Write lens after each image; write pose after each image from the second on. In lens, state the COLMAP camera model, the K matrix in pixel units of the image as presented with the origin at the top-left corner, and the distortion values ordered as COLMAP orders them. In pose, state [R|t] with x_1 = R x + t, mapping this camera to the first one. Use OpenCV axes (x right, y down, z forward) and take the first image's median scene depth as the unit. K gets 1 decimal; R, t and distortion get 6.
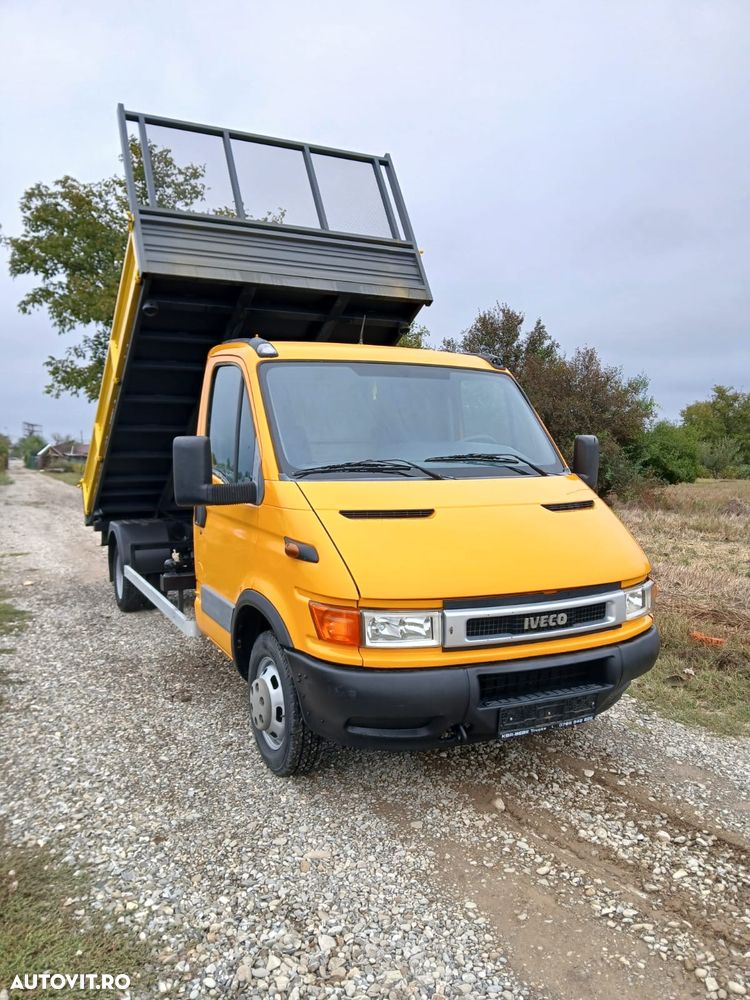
lens RADIAL K [[782.6, 0, 371.3], [0, 782.6, 501.9], [0, 0, 1]] dist [0.084563, -0.162525]
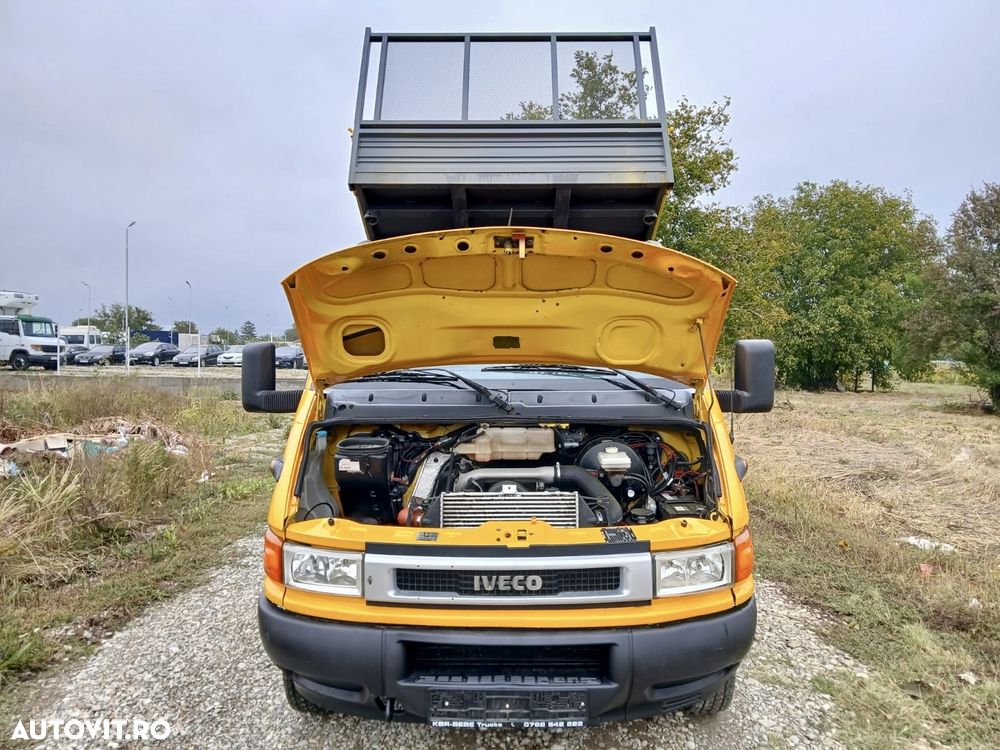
lens RADIAL K [[782.6, 0, 498.0], [0, 782.6, 350.0], [0, 0, 1]] dist [0.084563, -0.162525]
pose [[0.889127, 0.005215, -0.457630, 0.536533], [-0.034549, 0.997847, -0.055753, -0.032176], [0.456354, 0.065382, 0.887393, 0.275742]]
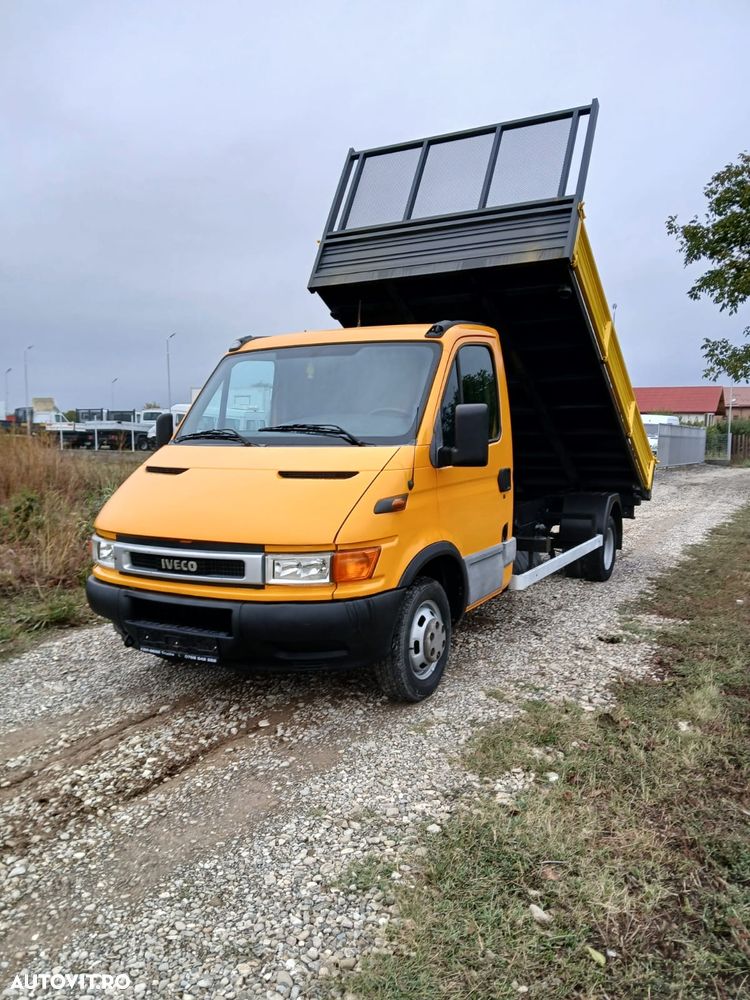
lens RADIAL K [[782.6, 0, 371.3], [0, 782.6, 501.9], [0, 0, 1]] dist [0.084563, -0.162525]
pose [[0.566214, 0.071075, -0.821188, 1.263517], [-0.056159, 0.997287, 0.047595, -0.012950], [0.822343, 0.019168, 0.568669, 0.537607]]
